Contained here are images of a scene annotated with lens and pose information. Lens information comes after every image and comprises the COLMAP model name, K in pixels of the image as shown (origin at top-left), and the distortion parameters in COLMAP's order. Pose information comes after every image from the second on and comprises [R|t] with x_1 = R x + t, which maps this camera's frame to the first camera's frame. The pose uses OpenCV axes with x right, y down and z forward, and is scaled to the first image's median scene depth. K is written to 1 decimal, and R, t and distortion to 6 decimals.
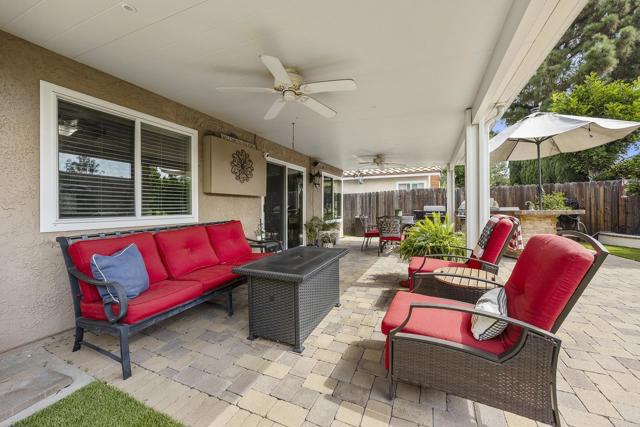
lens RADIAL K [[246.2, 0, 319.5], [0, 246.2, 207.9], [0, 0, 1]] dist [-0.001535, -0.000168]
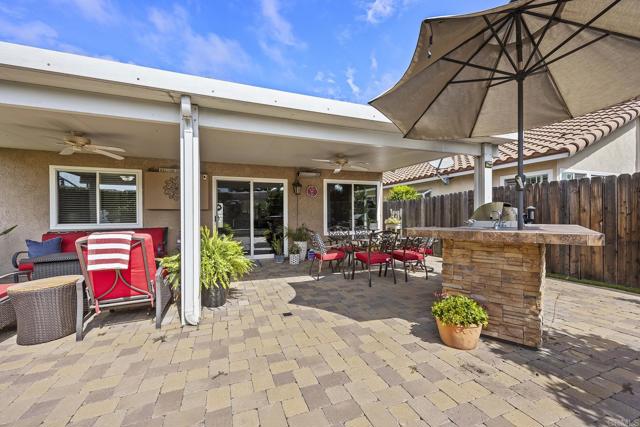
lens RADIAL K [[246.2, 0, 319.2], [0, 246.2, 213.5], [0, 0, 1]] dist [-0.001535, -0.000168]
pose [[0.719843, -0.000781, -0.694137, 0.869937], [0.000647, 1.000000, -0.000455, -0.018456], [0.694137, -0.000122, 0.719843, 0.399586]]
